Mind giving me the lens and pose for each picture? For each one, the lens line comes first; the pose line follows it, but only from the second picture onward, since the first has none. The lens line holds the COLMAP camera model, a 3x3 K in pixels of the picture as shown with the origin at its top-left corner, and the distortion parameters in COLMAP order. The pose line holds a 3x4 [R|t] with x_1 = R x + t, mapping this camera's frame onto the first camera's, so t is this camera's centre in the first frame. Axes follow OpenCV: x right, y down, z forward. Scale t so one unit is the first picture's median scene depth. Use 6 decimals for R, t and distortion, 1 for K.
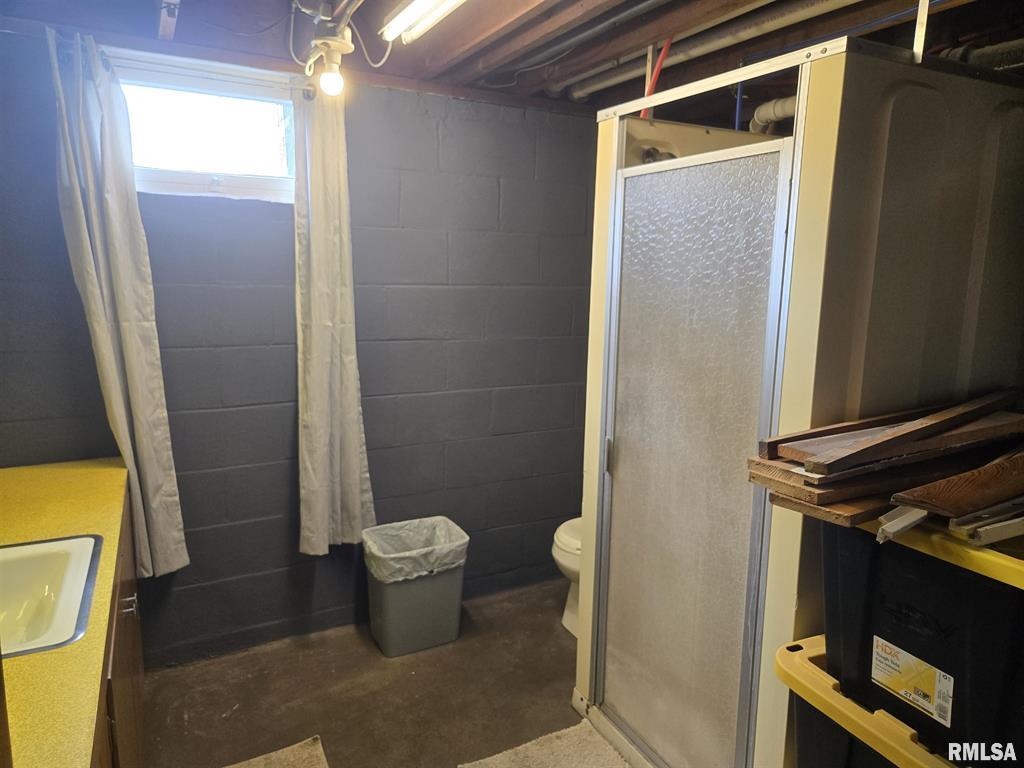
lens RADIAL K [[686.2, 0, 515.6], [0, 686.2, 378.5], [0, 0, 1]] dist [0.058304, -0.058068]
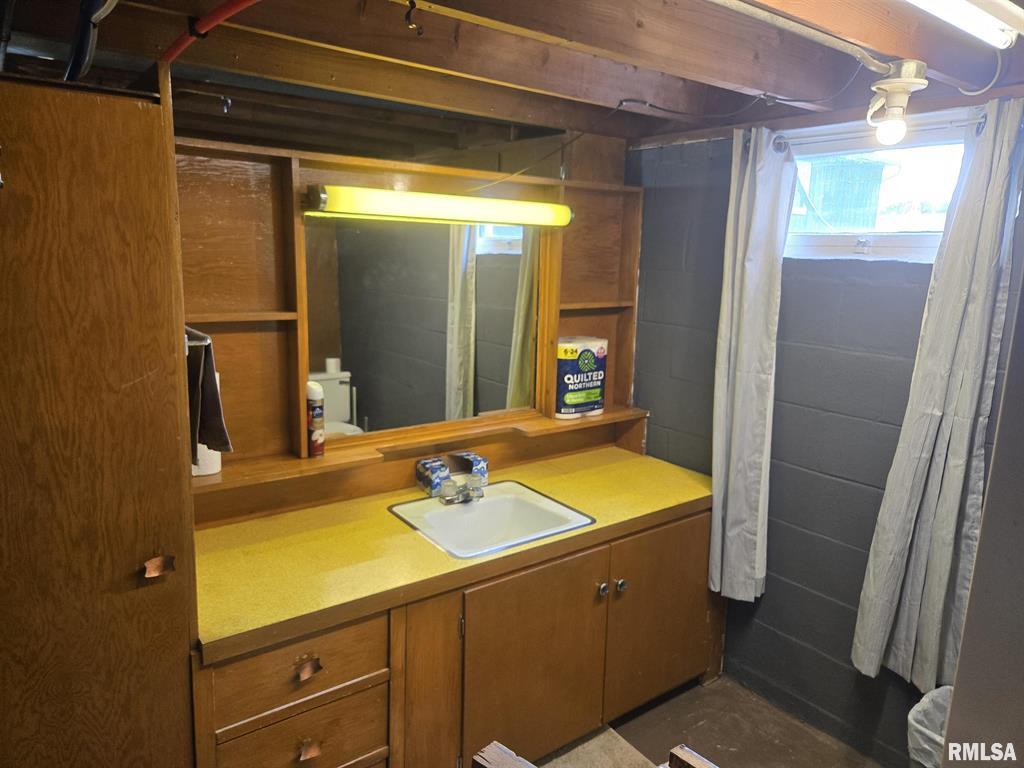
lens RADIAL K [[686.2, 0, 515.6], [0, 686.2, 378.5], [0, 0, 1]] dist [0.058304, -0.058068]
pose [[0.168159, 0.166964, -0.971517, 0.463315], [-0.189584, 0.972631, 0.134340, -0.145913], [0.967357, 0.161593, 0.195211, 0.398837]]
